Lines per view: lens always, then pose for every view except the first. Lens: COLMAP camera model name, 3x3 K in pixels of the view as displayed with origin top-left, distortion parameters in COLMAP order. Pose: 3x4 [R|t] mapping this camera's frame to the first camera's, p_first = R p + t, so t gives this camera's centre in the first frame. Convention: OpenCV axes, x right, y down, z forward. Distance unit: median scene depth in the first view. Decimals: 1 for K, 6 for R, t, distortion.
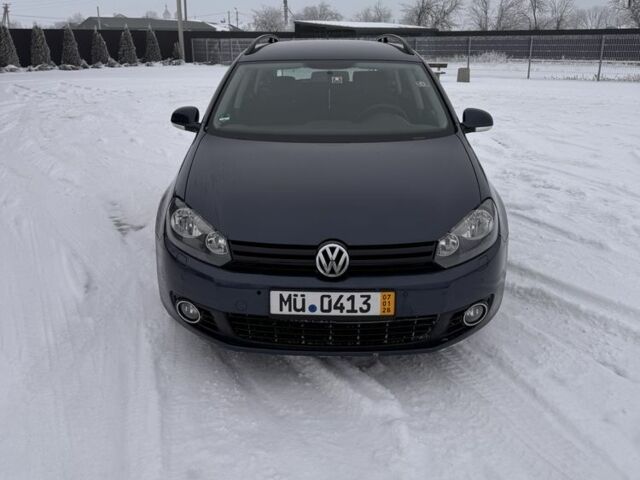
lens RADIAL K [[616.5, 0, 320.0], [0, 616.5, 240.0], [0, 0, 1]] dist [0.008588, -0.001920]
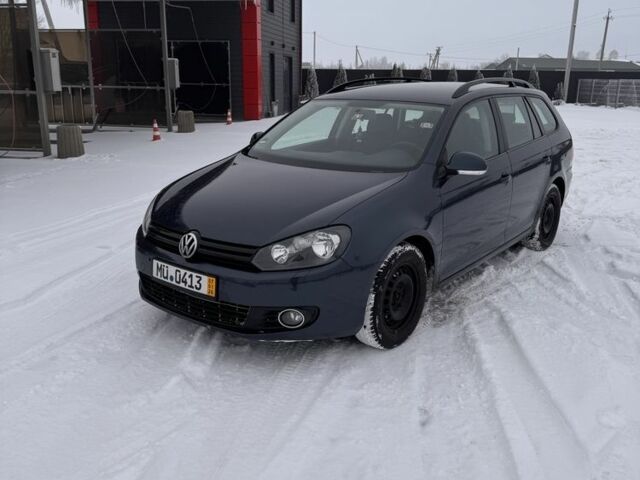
lens RADIAL K [[616.5, 0, 320.0], [0, 616.5, 240.0], [0, 0, 1]] dist [0.008588, -0.001920]
pose [[0.791712, 0.167579, -0.587460, 1.009241], [-0.201629, 0.979432, 0.007660, -0.044828], [0.576660, 0.112384, 0.809217, 0.096696]]
